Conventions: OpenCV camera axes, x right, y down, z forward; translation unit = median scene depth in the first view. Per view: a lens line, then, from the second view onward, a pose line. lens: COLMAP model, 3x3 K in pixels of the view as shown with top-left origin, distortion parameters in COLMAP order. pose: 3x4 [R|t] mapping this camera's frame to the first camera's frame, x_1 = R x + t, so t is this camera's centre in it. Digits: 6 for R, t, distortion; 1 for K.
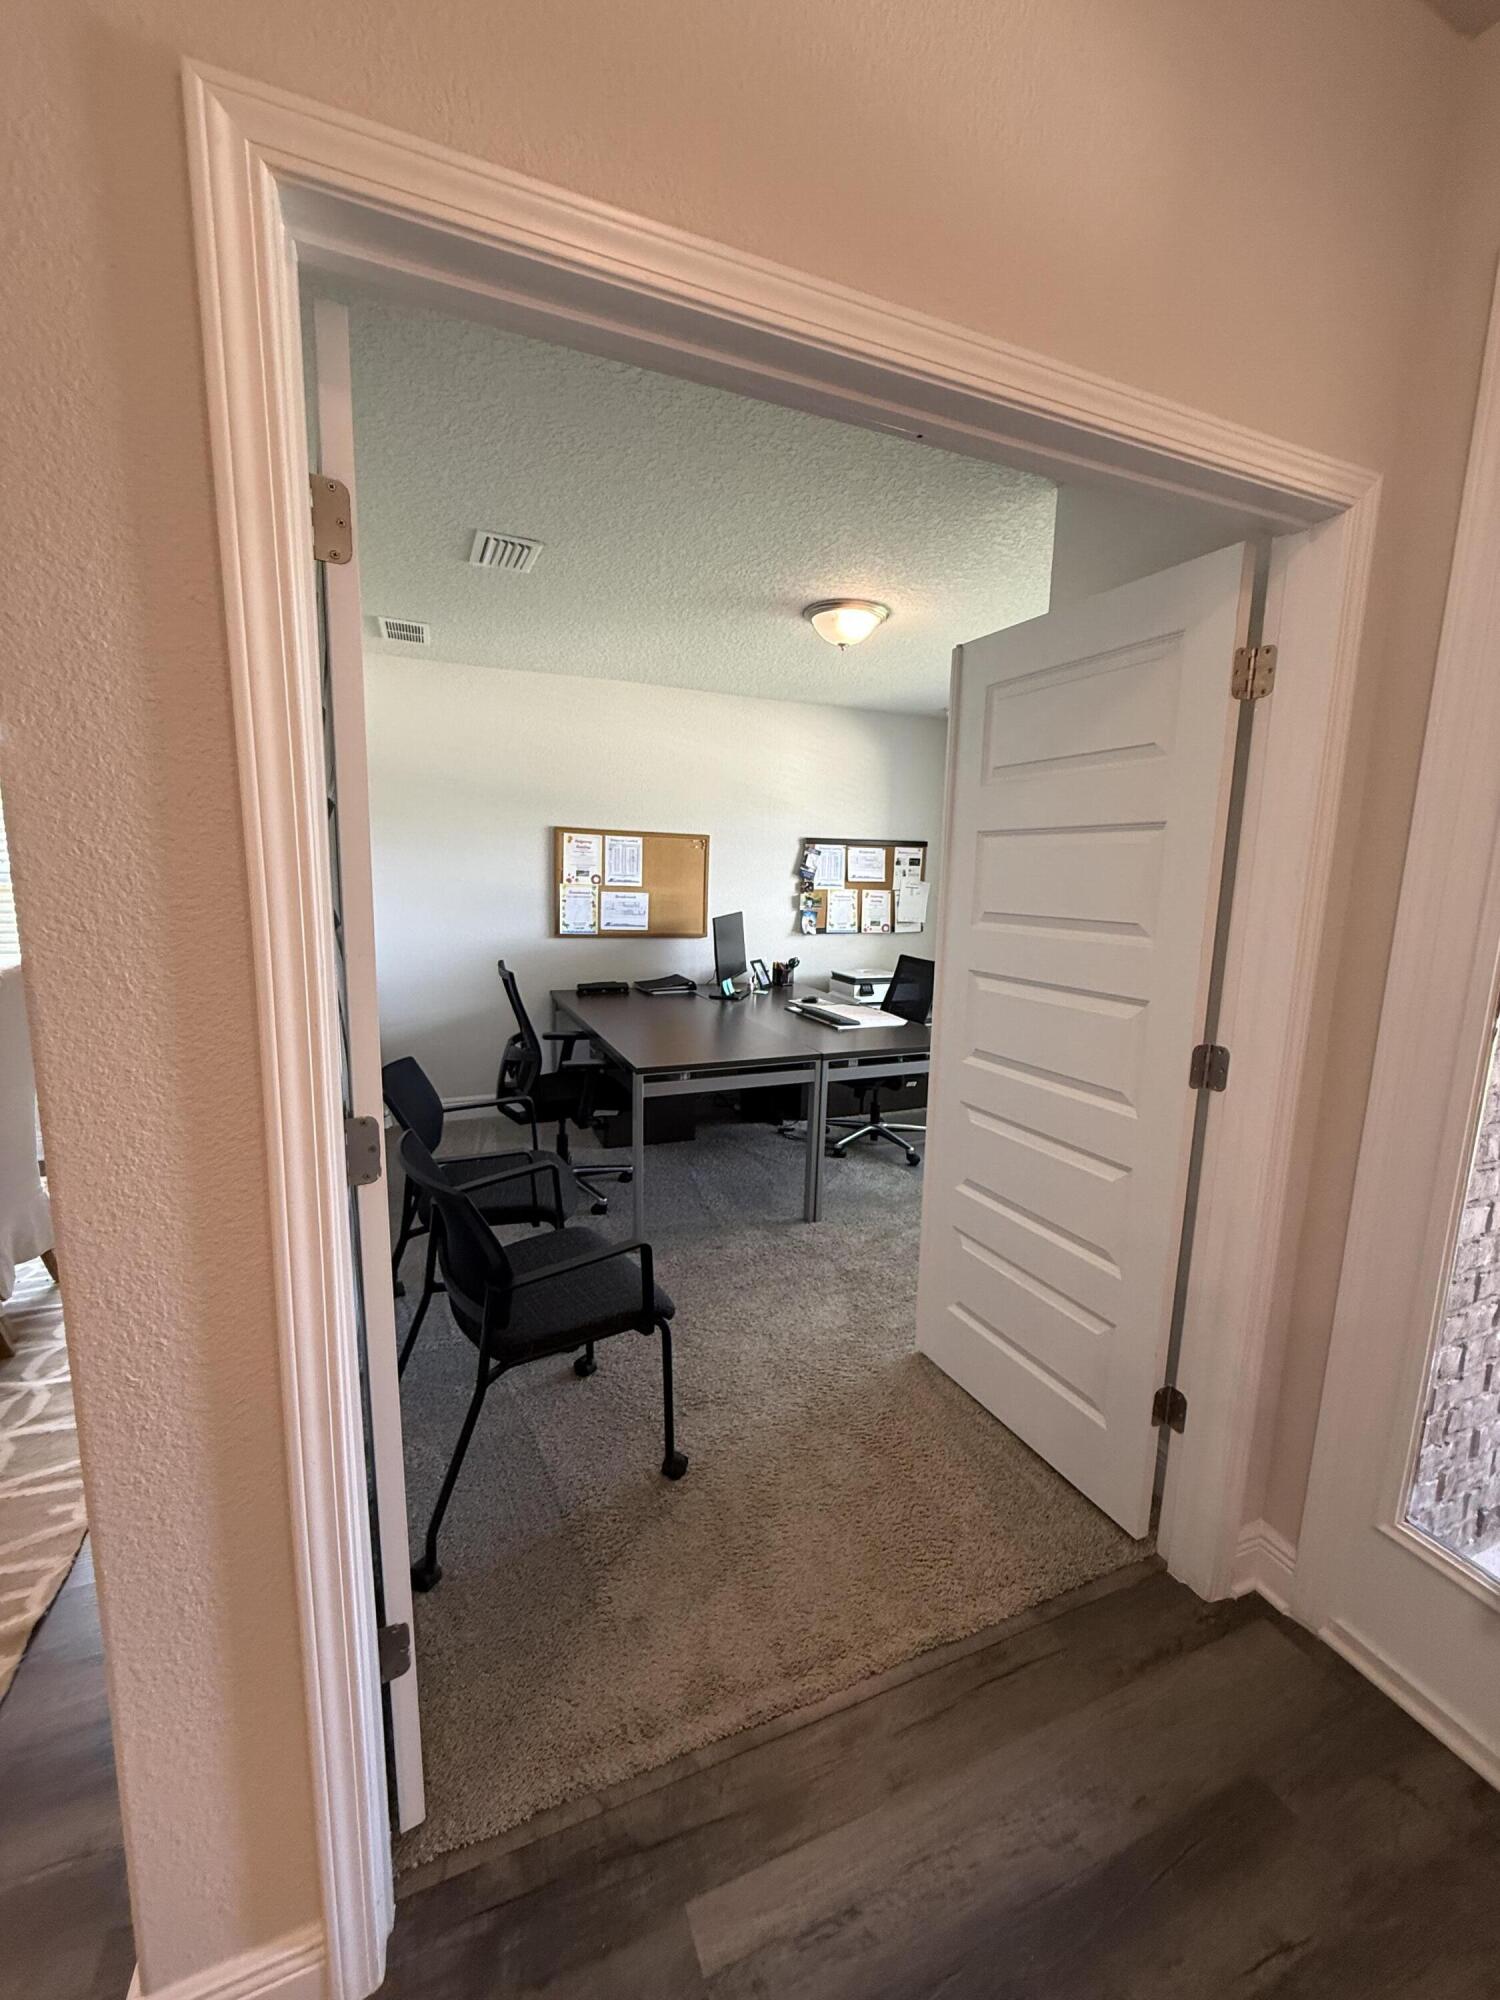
lens RADIAL K [[802.3, 0, 750.1], [0, 802.3, 996.3], [0, 0, 1]] dist [0.000577, -0.000021]
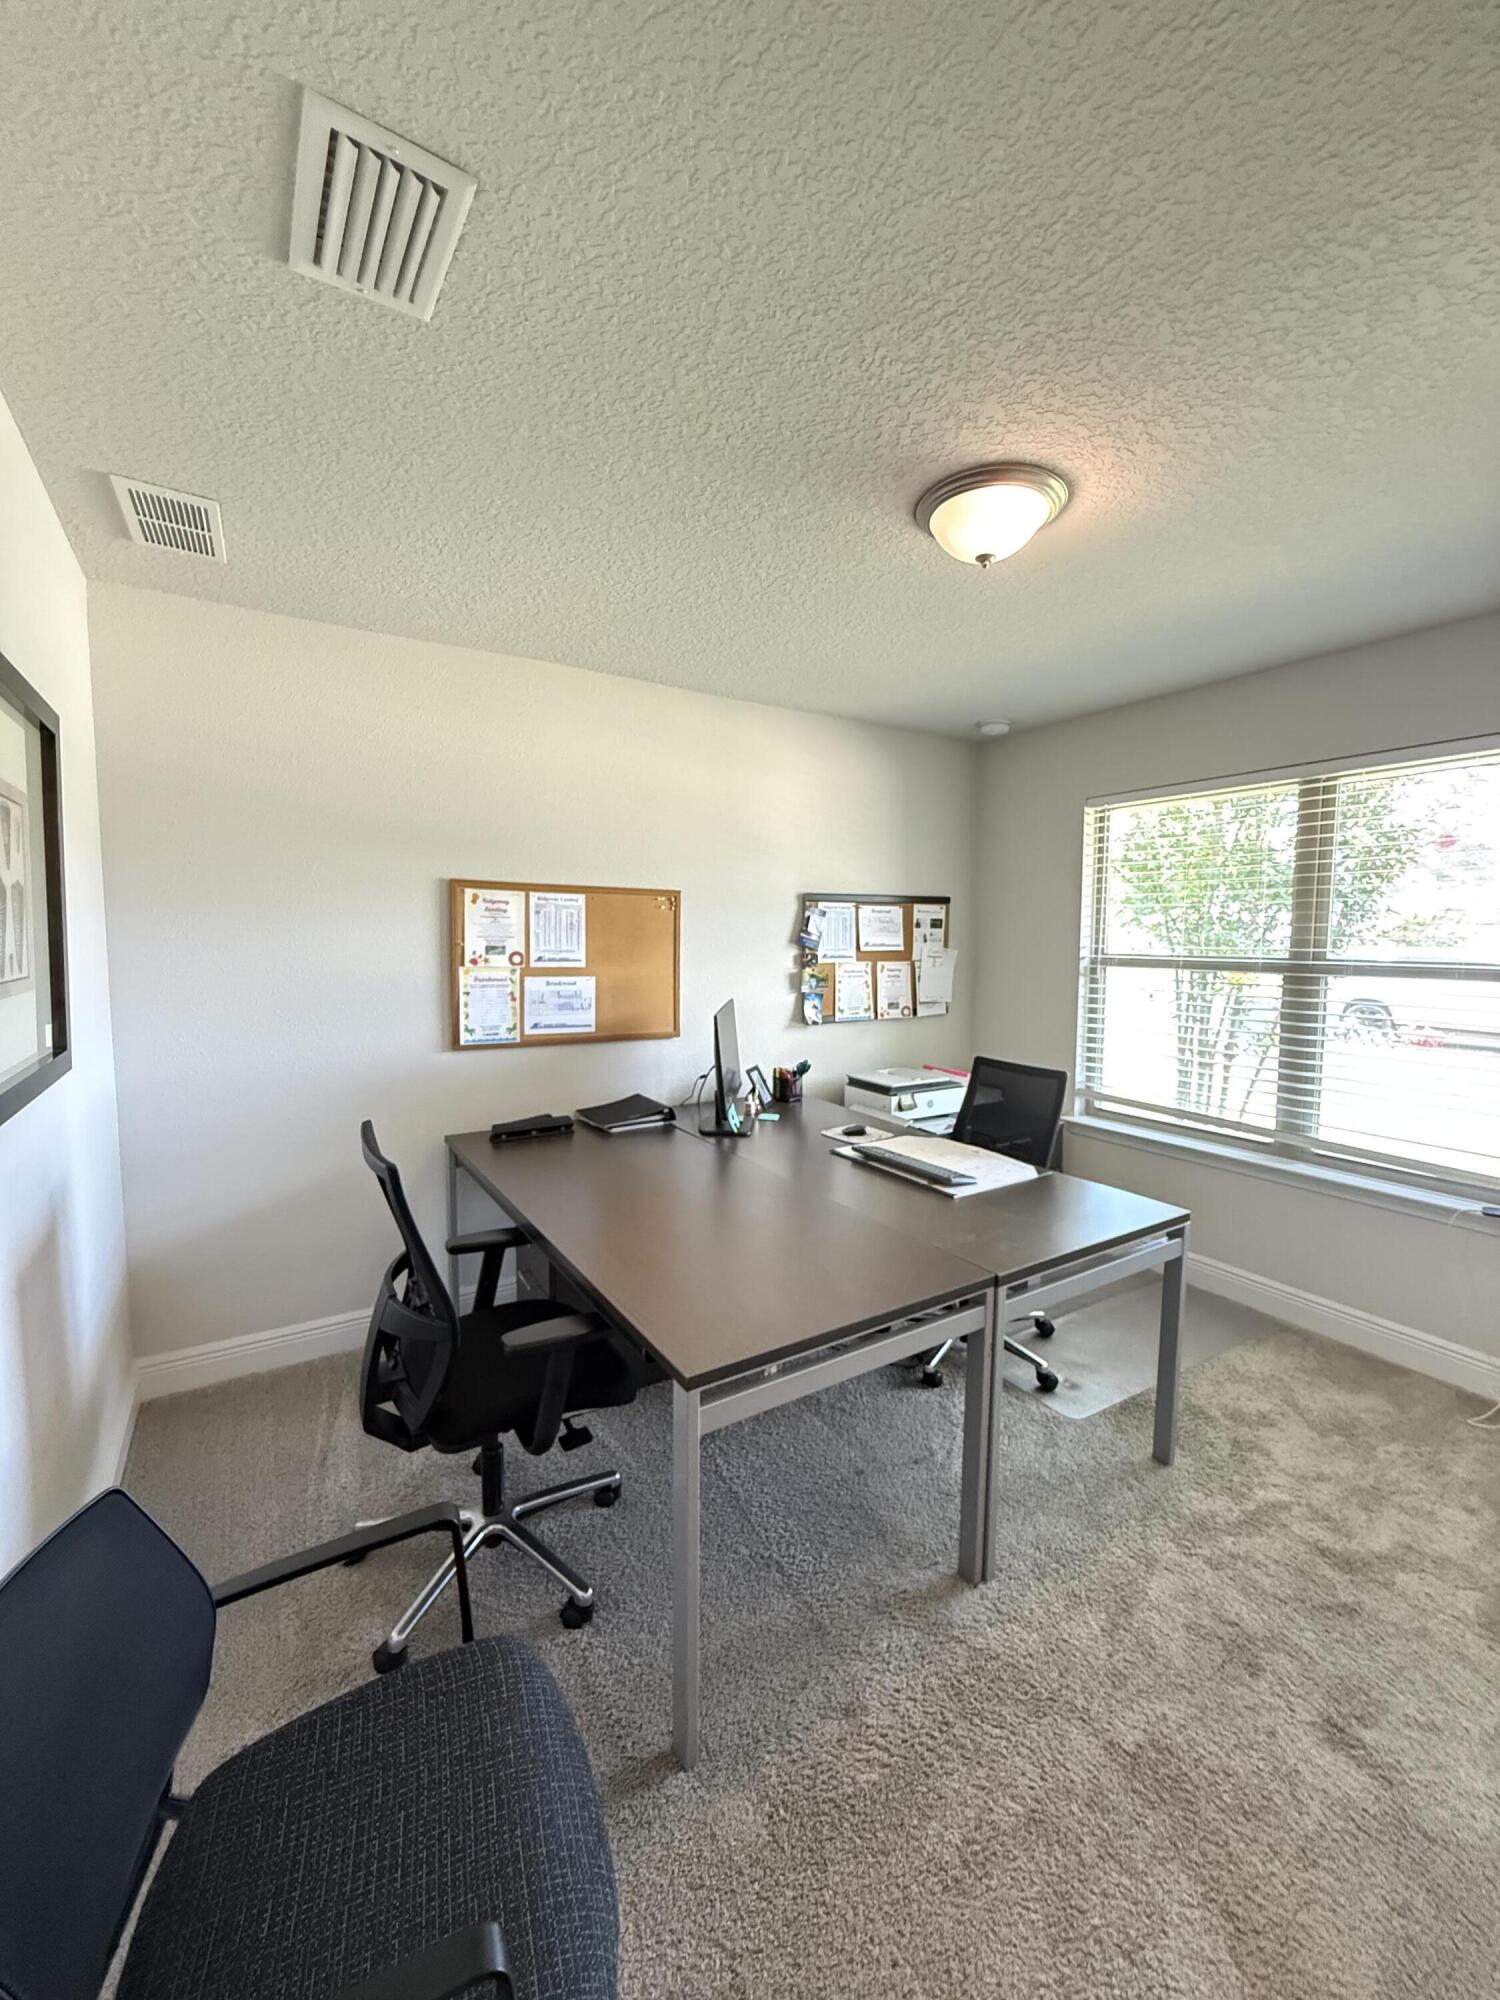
lens RADIAL K [[802.3, 0, 750.1], [0, 802.3, 996.3], [0, 0, 1]] dist [0.000577, -0.000021]
pose [[0.986930, -0.032241, 0.157894, -0.100851], [0.044302, 0.996313, -0.073472, -0.054807], [-0.154943, 0.079507, 0.984719, 0.307673]]
